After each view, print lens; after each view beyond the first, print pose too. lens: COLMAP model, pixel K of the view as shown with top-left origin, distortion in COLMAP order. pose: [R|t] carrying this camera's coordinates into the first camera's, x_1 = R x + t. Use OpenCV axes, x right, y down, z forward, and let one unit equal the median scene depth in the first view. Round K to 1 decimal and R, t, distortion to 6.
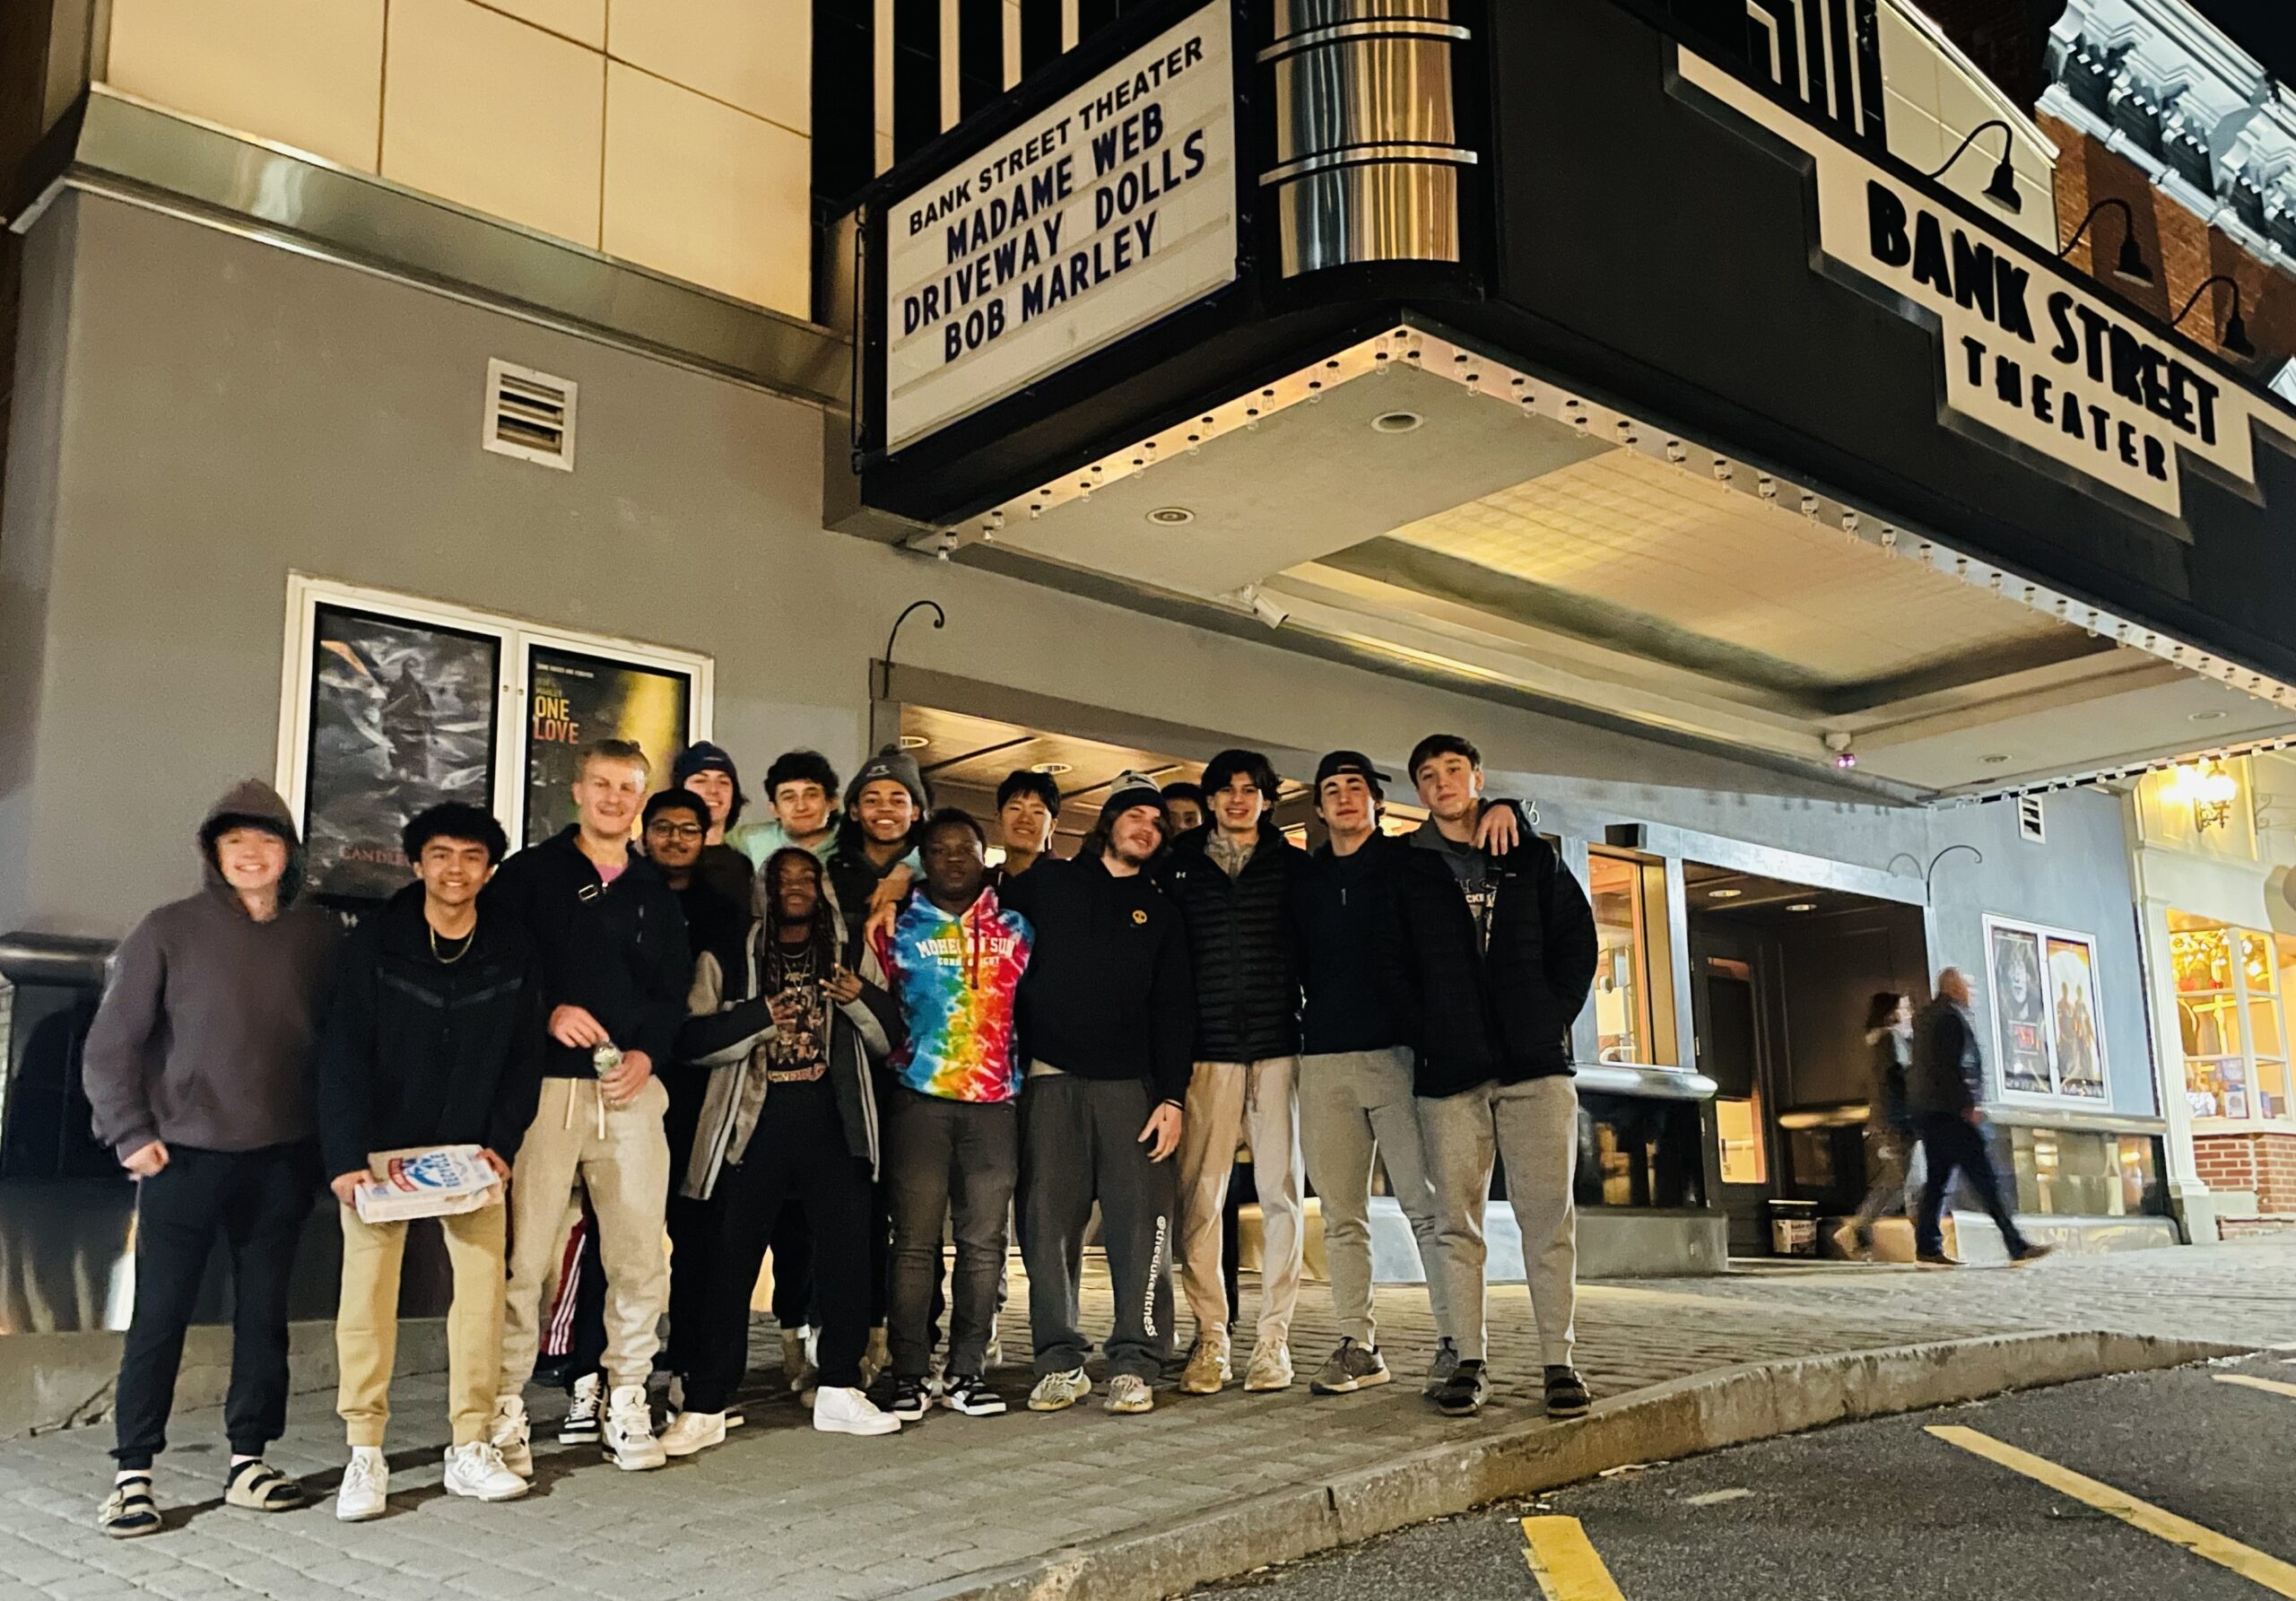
lens RADIAL K [[2142.6, 0, 1143.4], [0, 2142.6, 805.1], [0, 0, 1]] dist [0.073786, 0.000000]
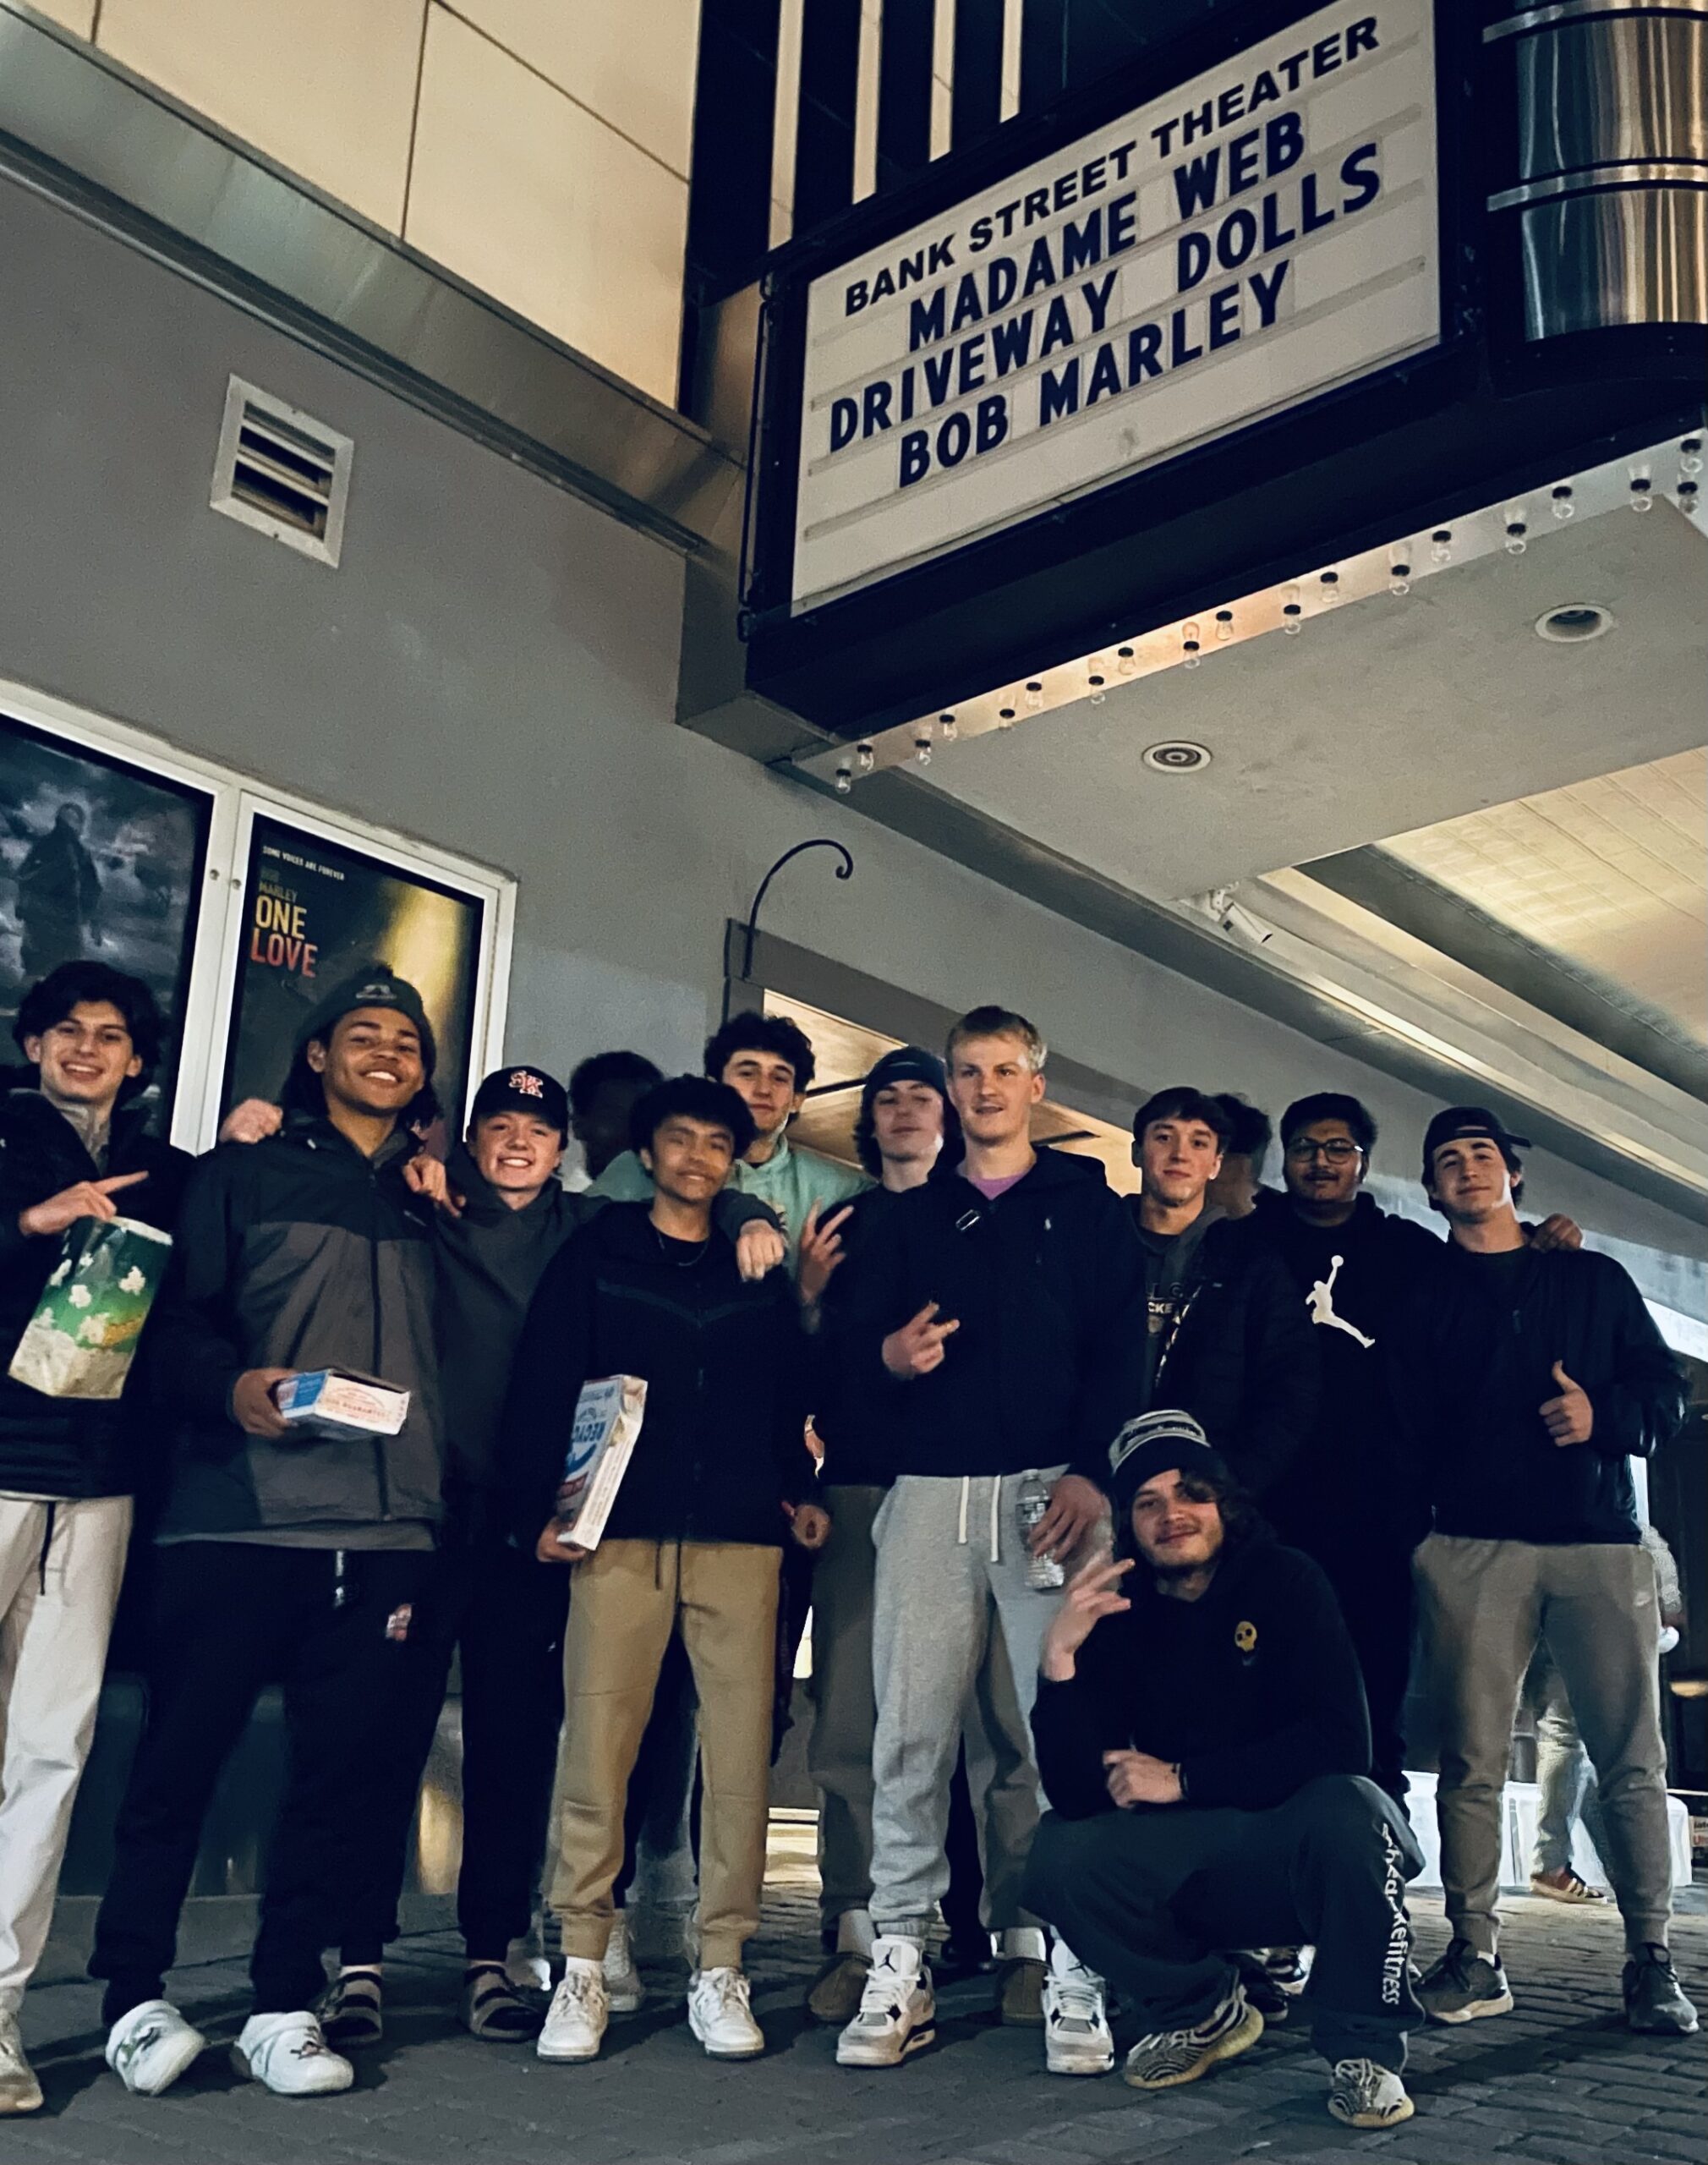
lens RADIAL K [[2225.1, 0, 861.3], [0, 2225.1, 1085.2], [0, 0, 1]] dist [0.061498, 0.000000]
pose [[0.989163, 0.085744, 0.119183, -0.175853], [-0.072747, 0.991330, -0.109421, 0.060408], [-0.127532, 0.099565, 0.986824, 0.333264]]
